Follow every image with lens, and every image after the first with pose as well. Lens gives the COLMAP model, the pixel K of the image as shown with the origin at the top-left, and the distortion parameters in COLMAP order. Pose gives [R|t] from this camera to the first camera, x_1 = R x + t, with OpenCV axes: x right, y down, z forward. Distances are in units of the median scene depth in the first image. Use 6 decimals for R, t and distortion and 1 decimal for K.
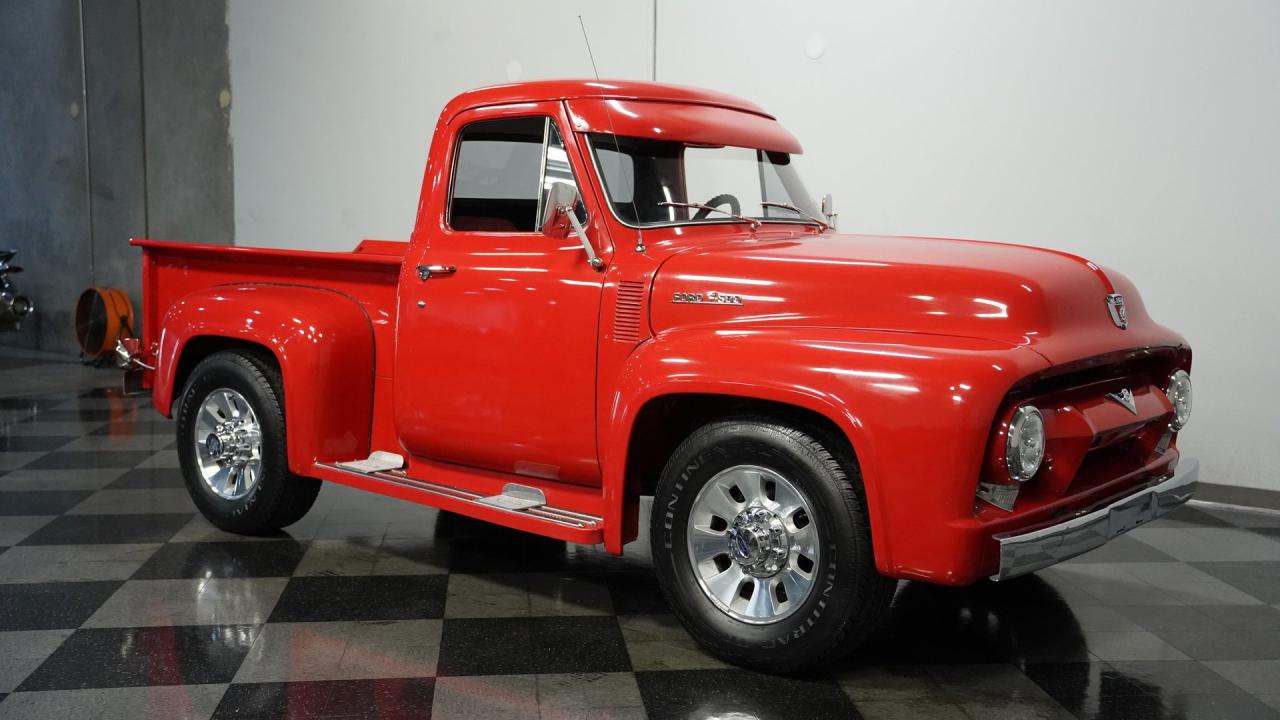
lens RADIAL K [[1393.7, 0, 640.0], [0, 1393.7, 360.0], [0, 0, 1]] dist [0.014799, 0.004717]
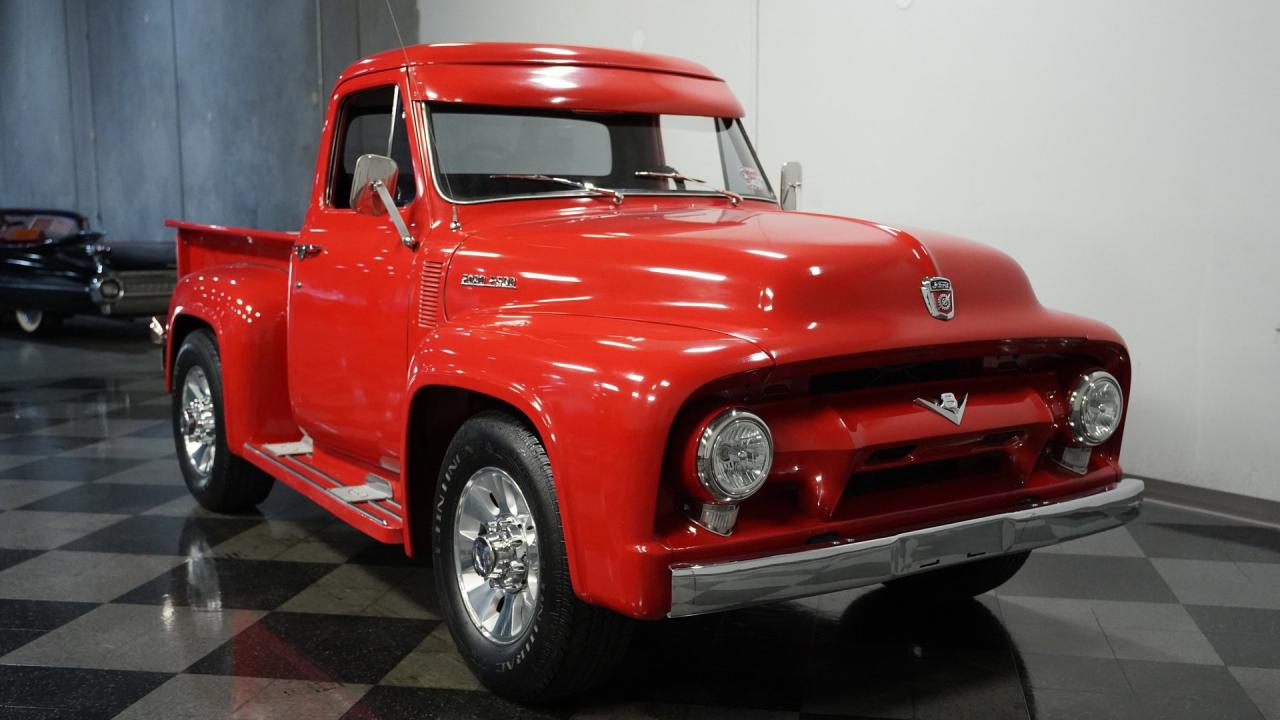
lens RADIAL K [[1378.1, 0, 640.0], [0, 1378.1, 360.0], [0, 0, 1]] dist [0.010852, 0.012605]
pose [[0.960519, 0.021202, -0.277406, 0.352727], [-0.017062, 0.999704, 0.017329, -0.008735], [0.277692, -0.011912, 0.960596, 0.150162]]
